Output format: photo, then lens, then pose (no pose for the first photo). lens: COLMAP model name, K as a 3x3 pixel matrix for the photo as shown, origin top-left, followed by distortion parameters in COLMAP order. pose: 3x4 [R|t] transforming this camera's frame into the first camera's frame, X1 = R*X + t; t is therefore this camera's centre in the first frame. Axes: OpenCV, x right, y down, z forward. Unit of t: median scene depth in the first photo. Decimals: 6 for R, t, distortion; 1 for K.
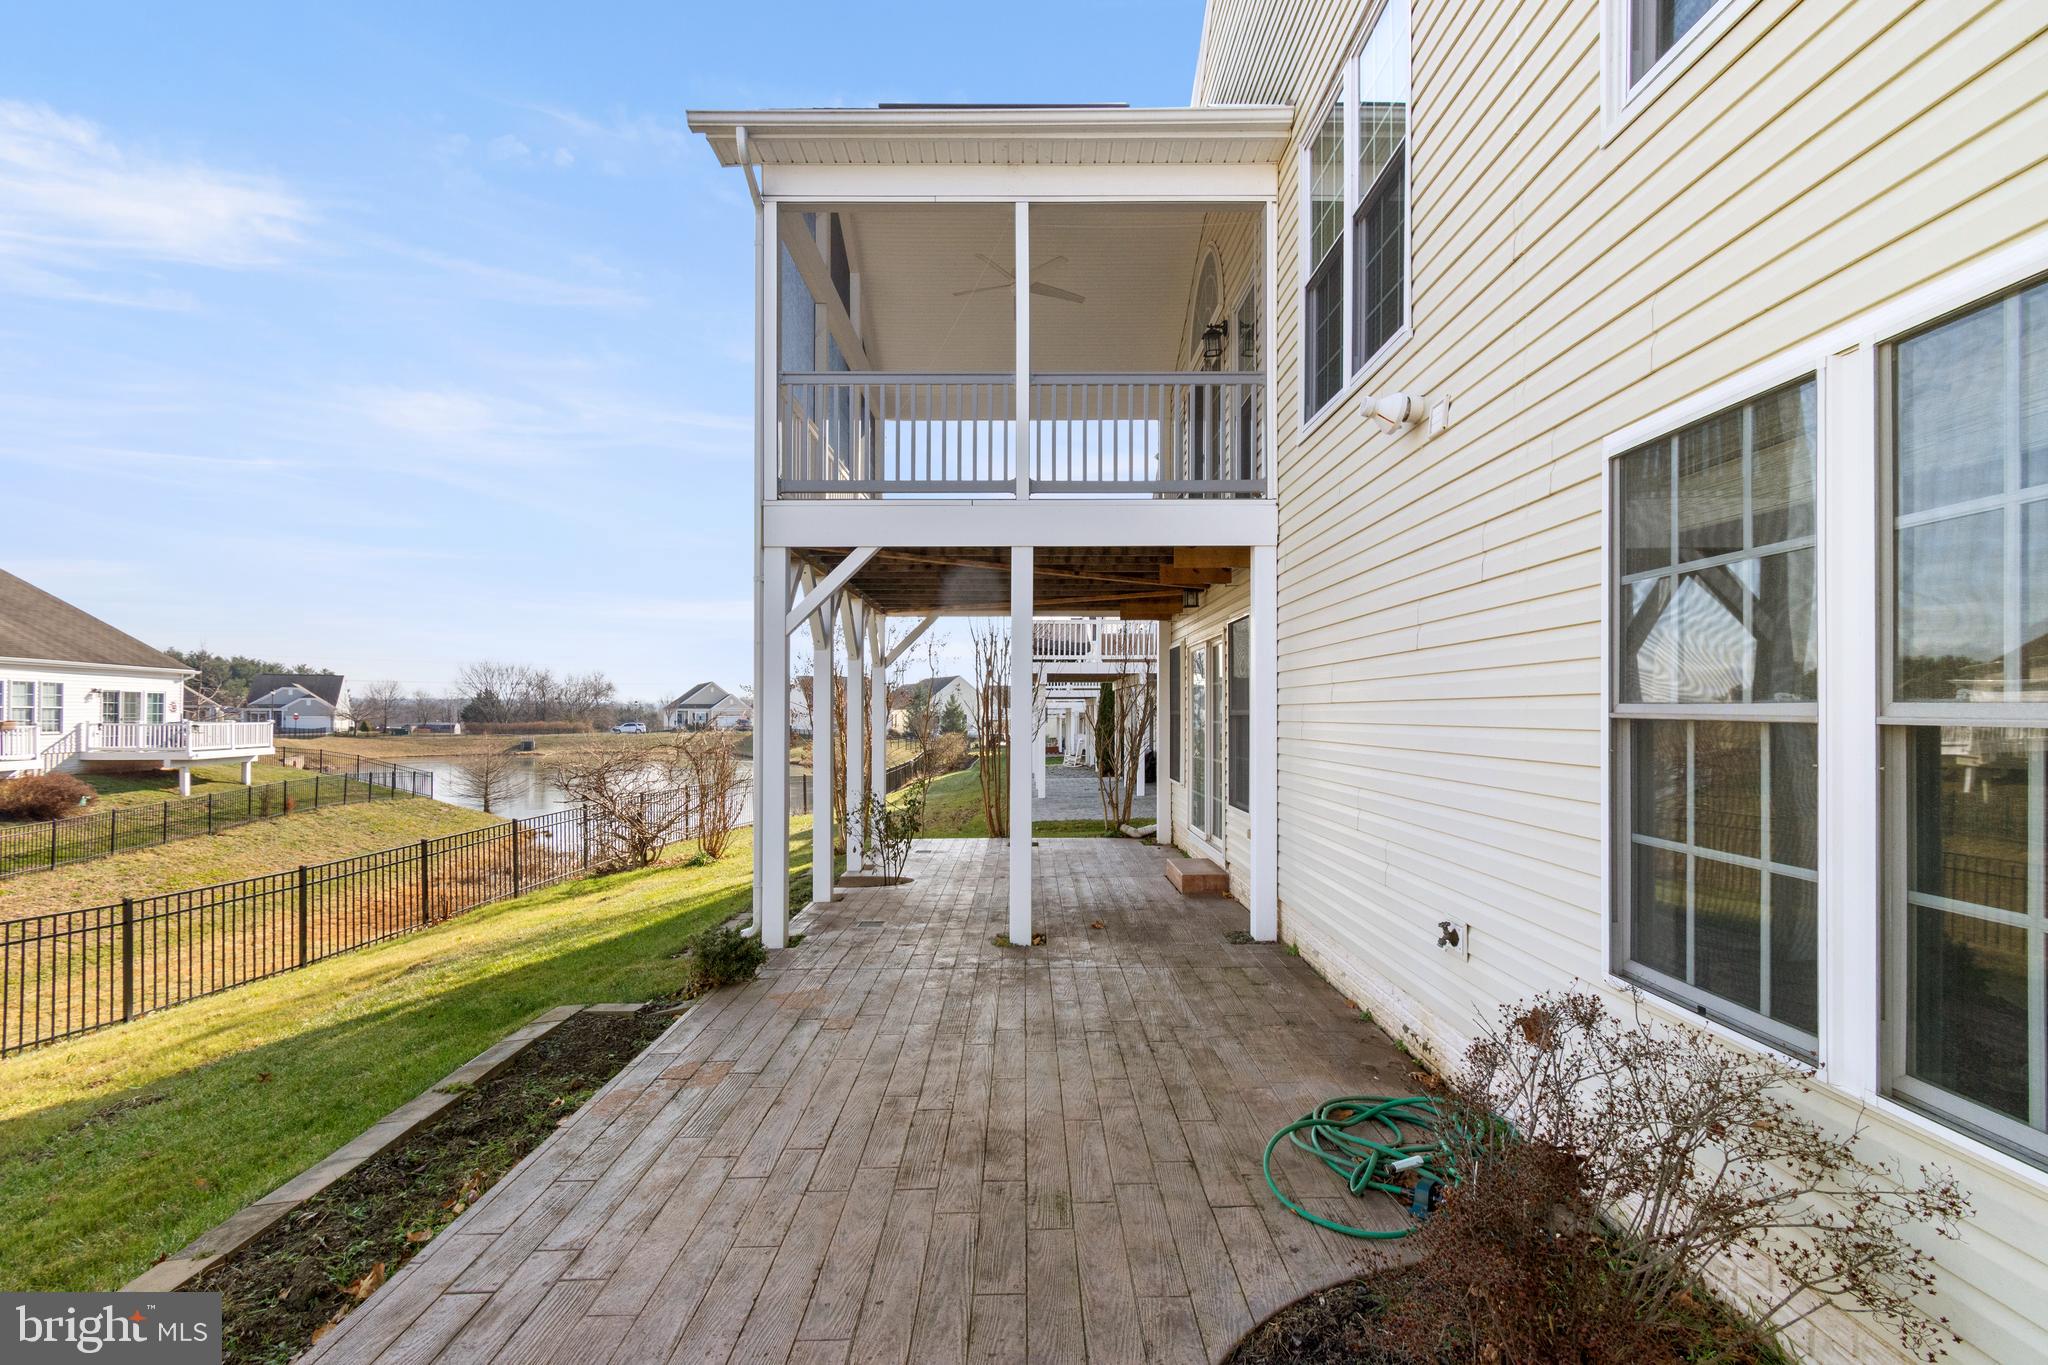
lens RADIAL K [[910.4, 0, 1026.4], [0, 910.4, 711.7], [0, 0, 1]] dist [0.000251, -0.000426]
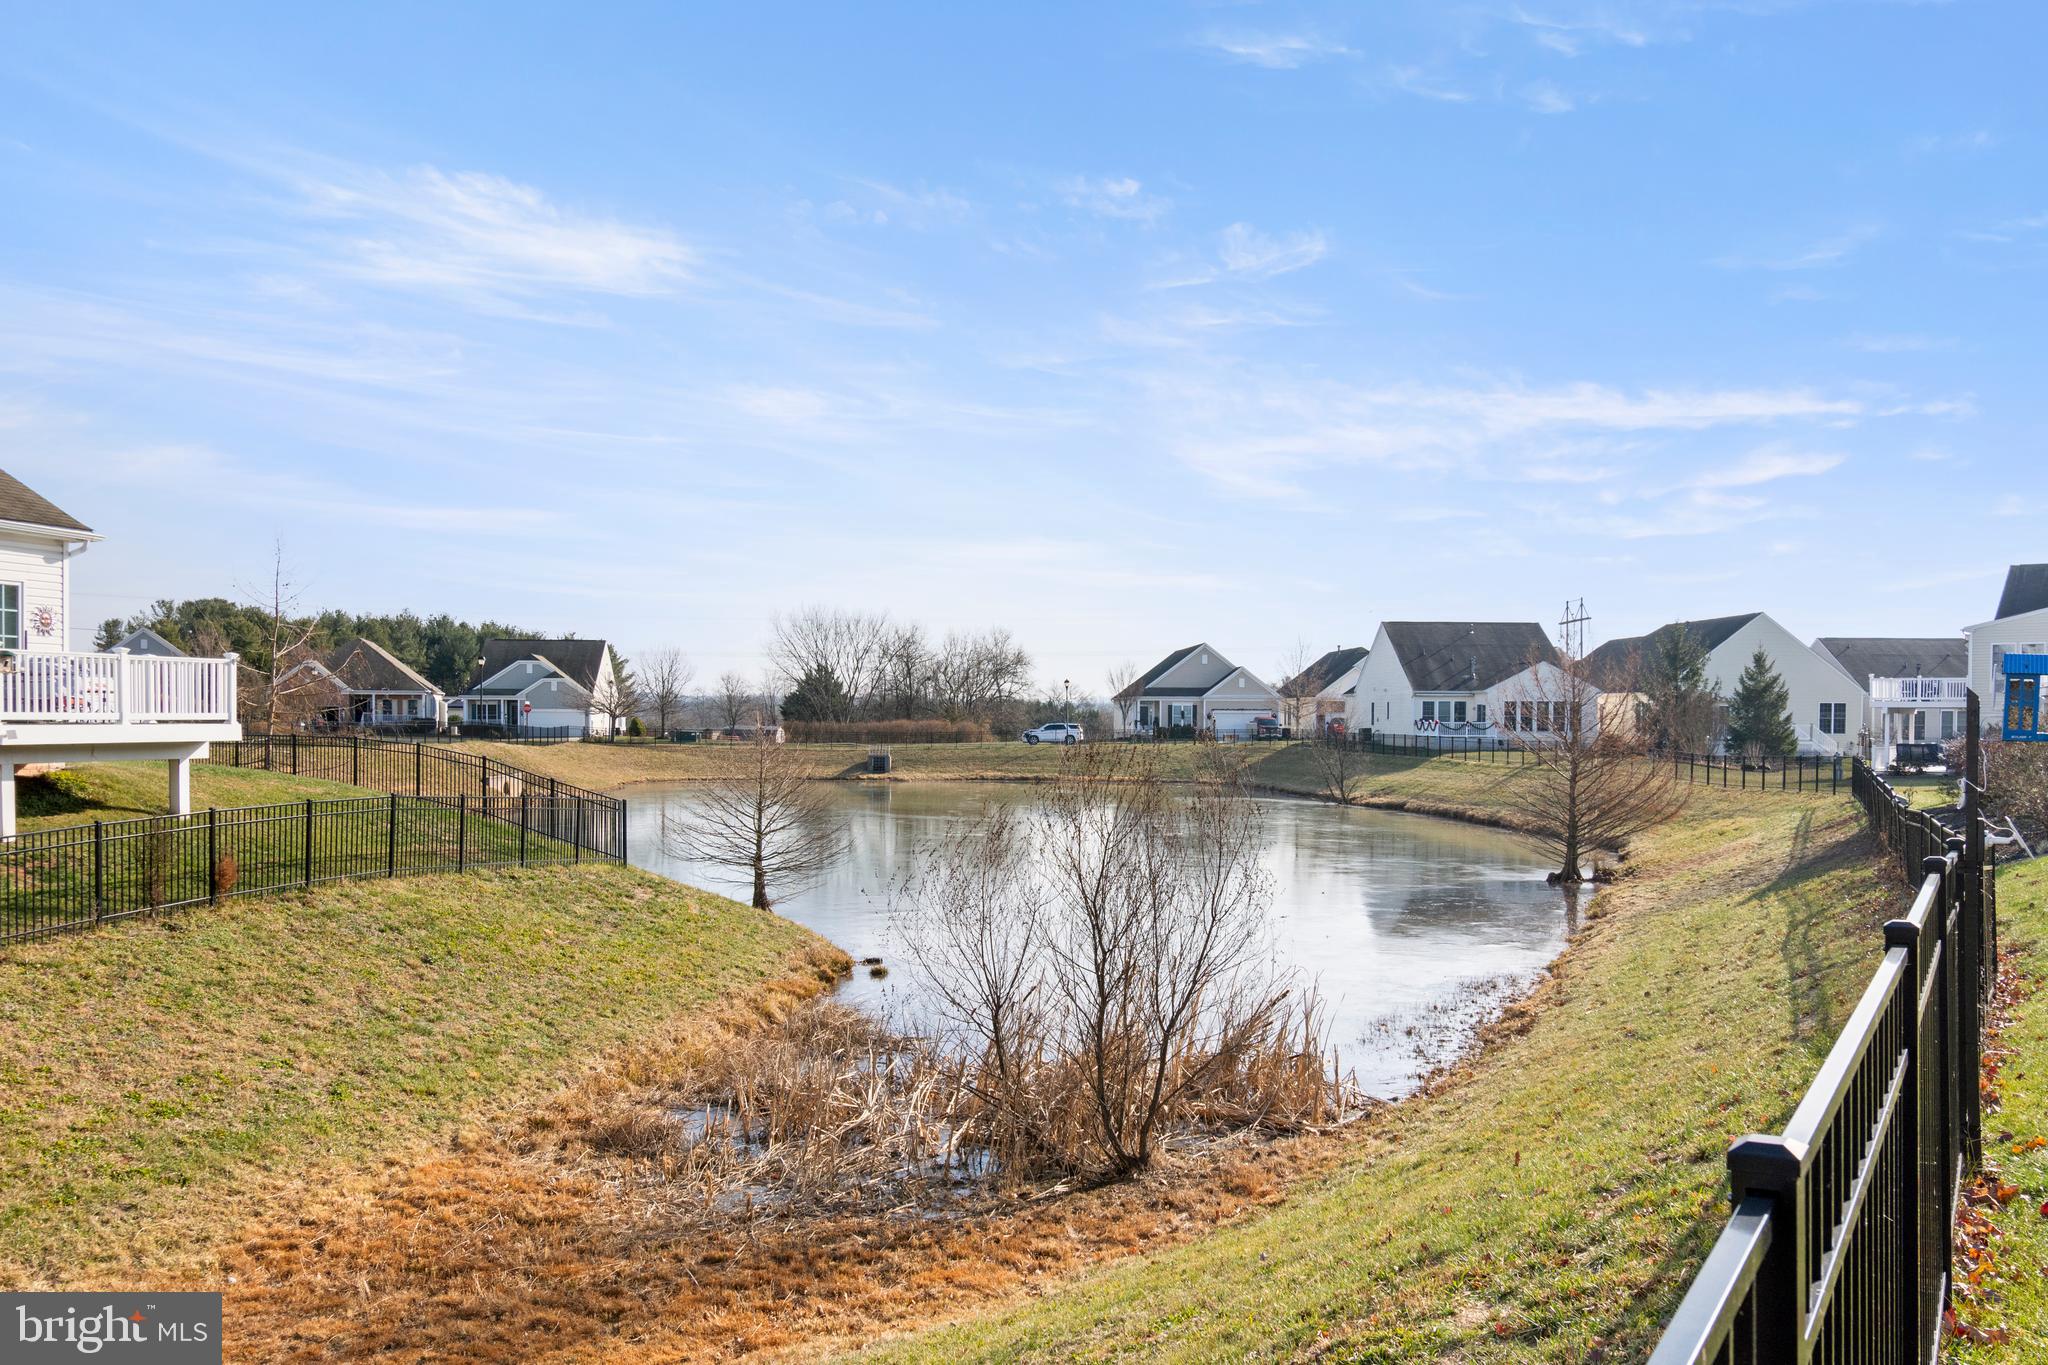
lens RADIAL K [[1725.4, 0, 1028.4], [0, 1725.4, 760.7], [0, 0, 1]] dist [0.001679, 0.002363]
pose [[0.911636, 0.011738, -0.410832, -0.158258], [-0.000897, 0.999647, 0.026570, 0.025657], [0.410998, -0.023853, 0.911324, 0.340985]]
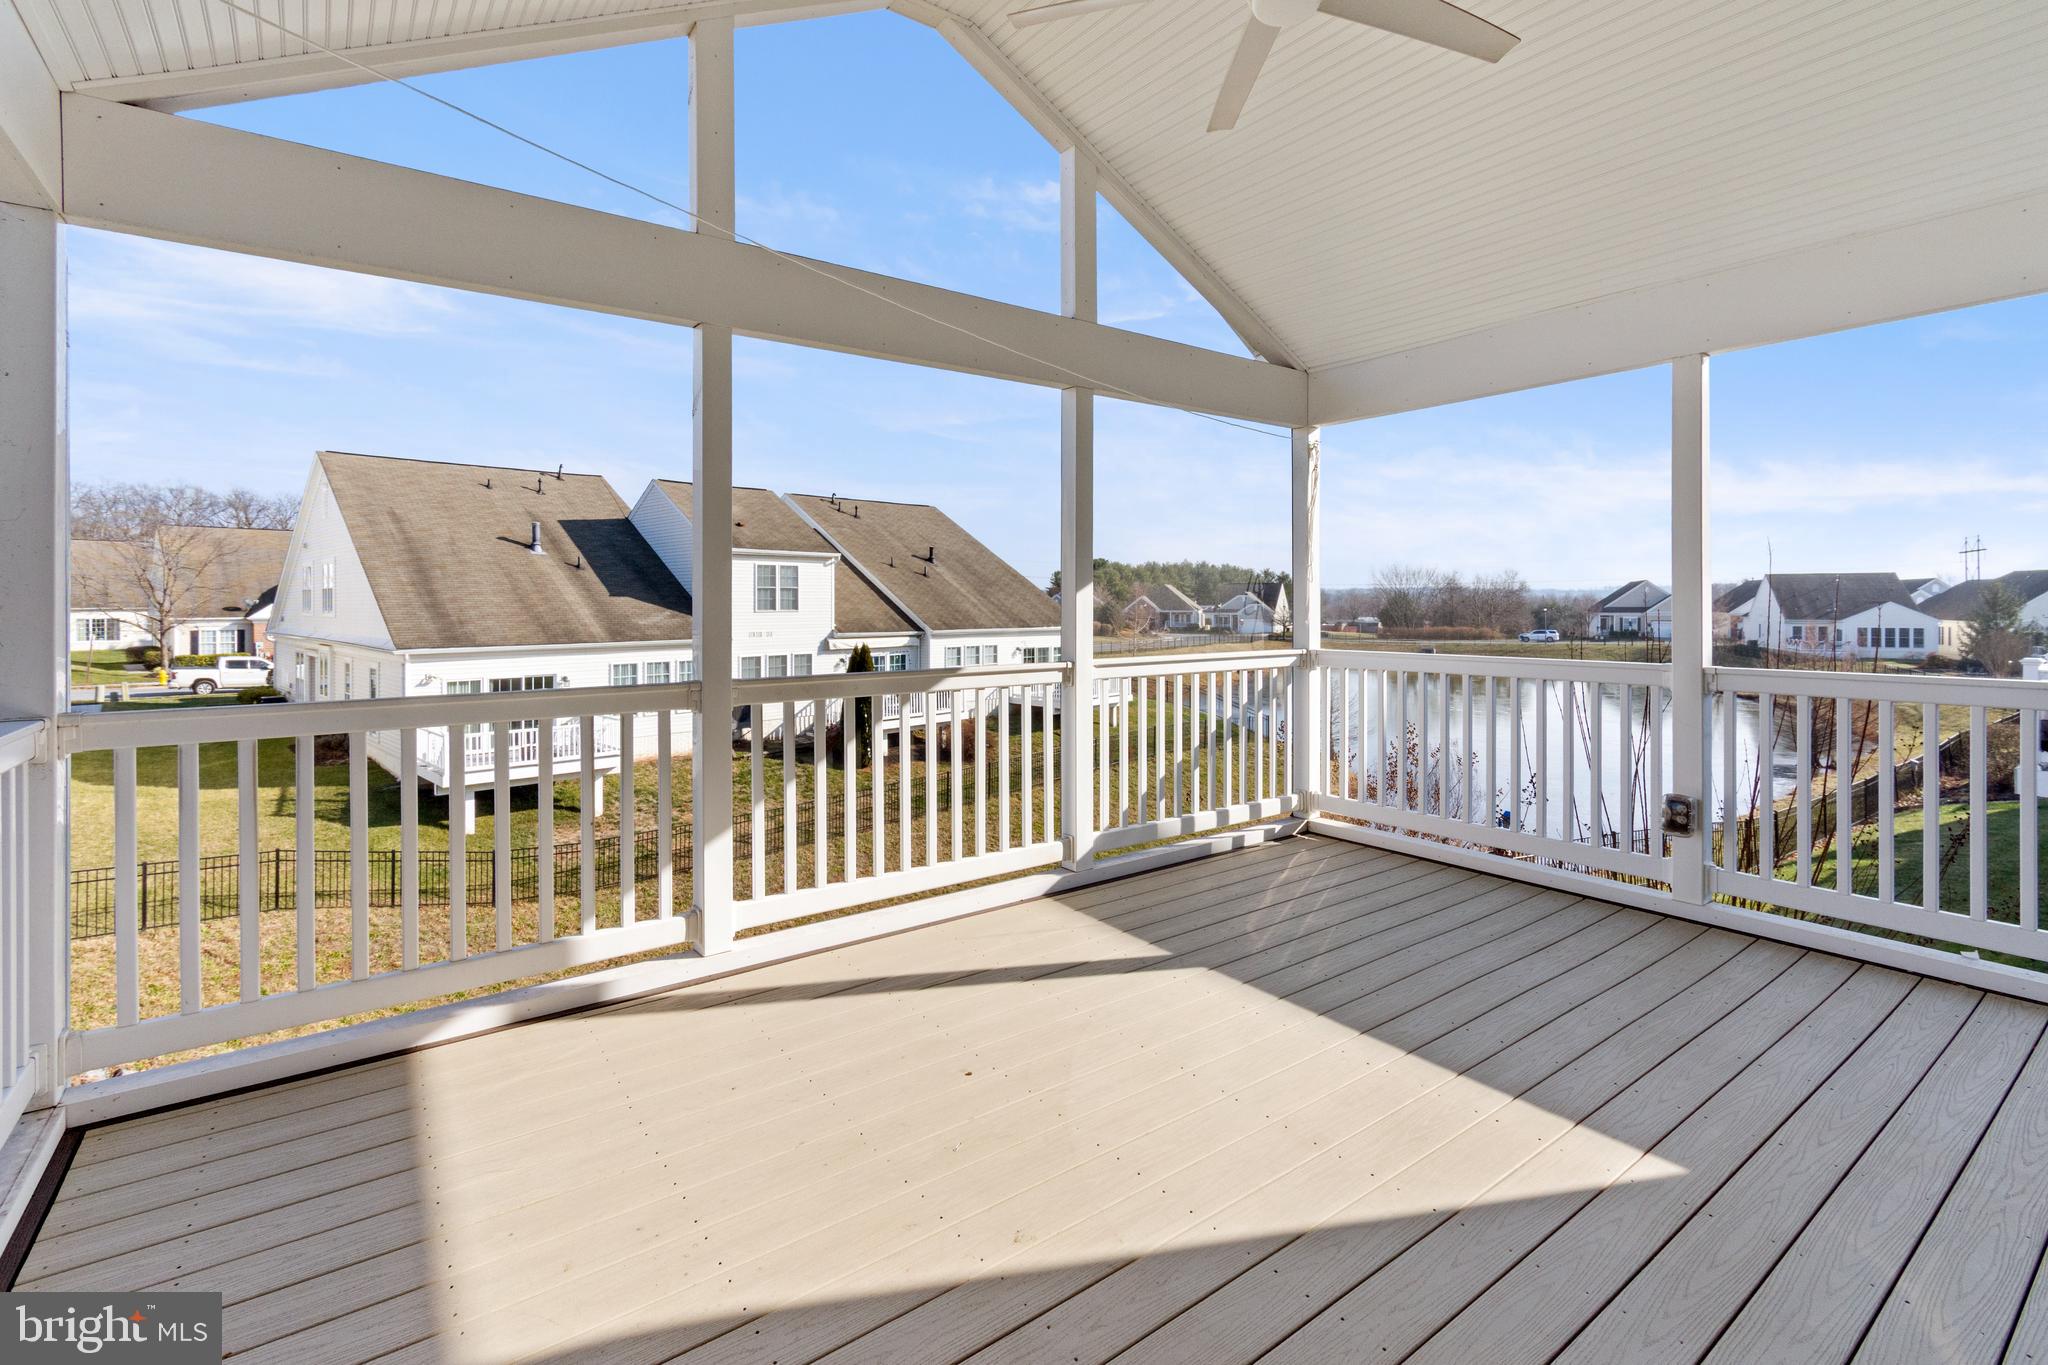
lens RADIAL K [[933.1, 0, 1026.6], [0, 933.1, 605.3], [0, 0, 1]] dist [0.001316, -0.000002]
pose [[0.591521, 0.001004, -0.806289, 0.028904], [0.003320, 0.999988, 0.003680, -0.056891], [0.806283, -0.004854, 0.591511, 0.147572]]
